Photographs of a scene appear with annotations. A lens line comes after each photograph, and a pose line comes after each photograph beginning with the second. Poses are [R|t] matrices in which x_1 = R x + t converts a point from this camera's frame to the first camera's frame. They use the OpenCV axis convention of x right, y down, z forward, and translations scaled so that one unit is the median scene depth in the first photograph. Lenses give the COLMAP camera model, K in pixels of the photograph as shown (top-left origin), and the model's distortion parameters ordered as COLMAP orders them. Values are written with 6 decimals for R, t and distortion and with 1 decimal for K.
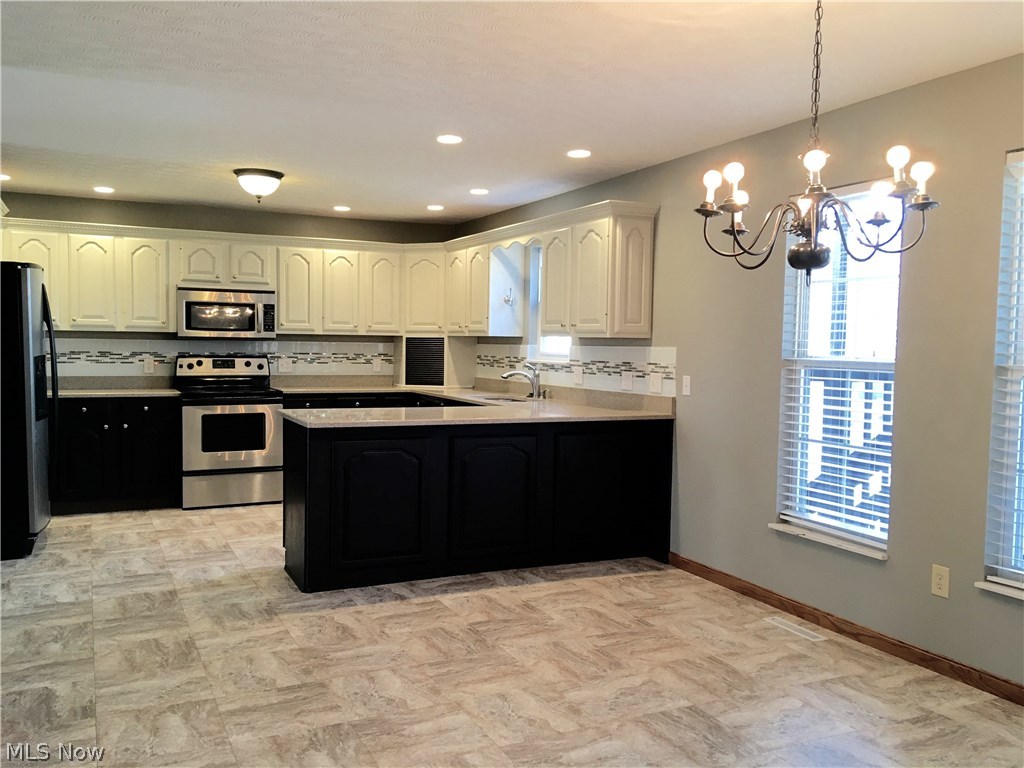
lens RADIAL K [[859.7, 0, 512.0], [0, 859.7, 384.0], [0, 0, 1]] dist [0.001724, 0.000885]
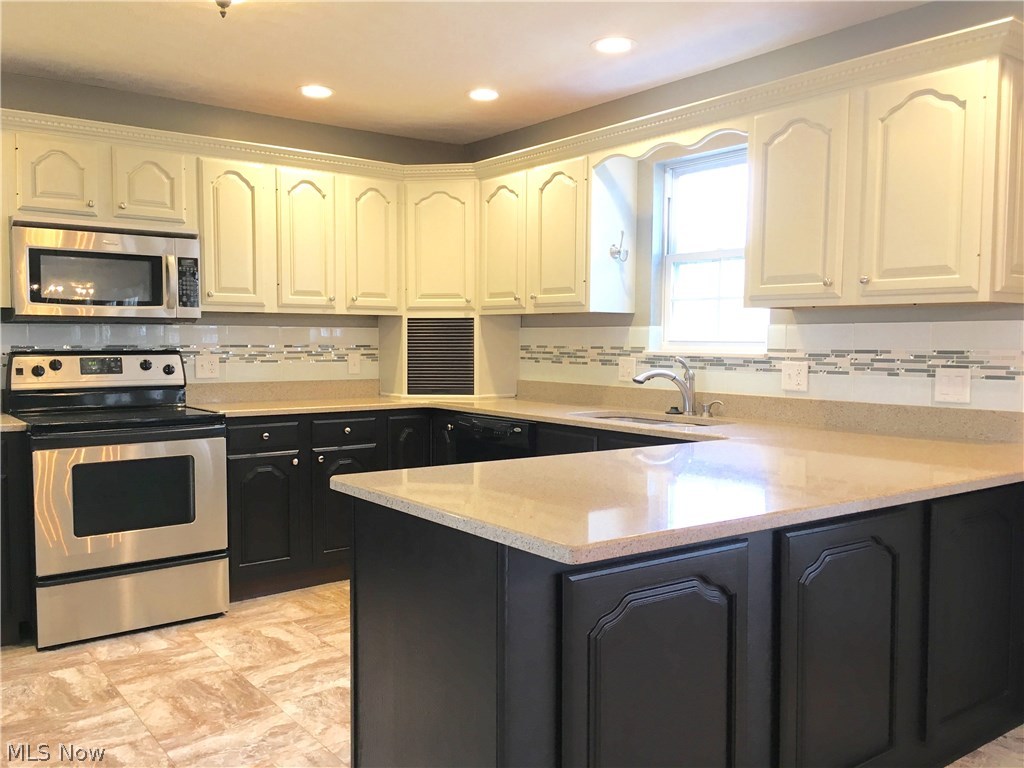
lens RADIAL K [[884.4, 0, 512.0], [0, 884.4, 384.0], [0, 0, 1]] dist [0.078617, -0.140424]
pose [[0.982492, -0.020645, 0.185160, -0.184703], [0.019472, 0.999777, 0.008149, -0.011401], [-0.185287, -0.004401, 0.982675, 0.391537]]
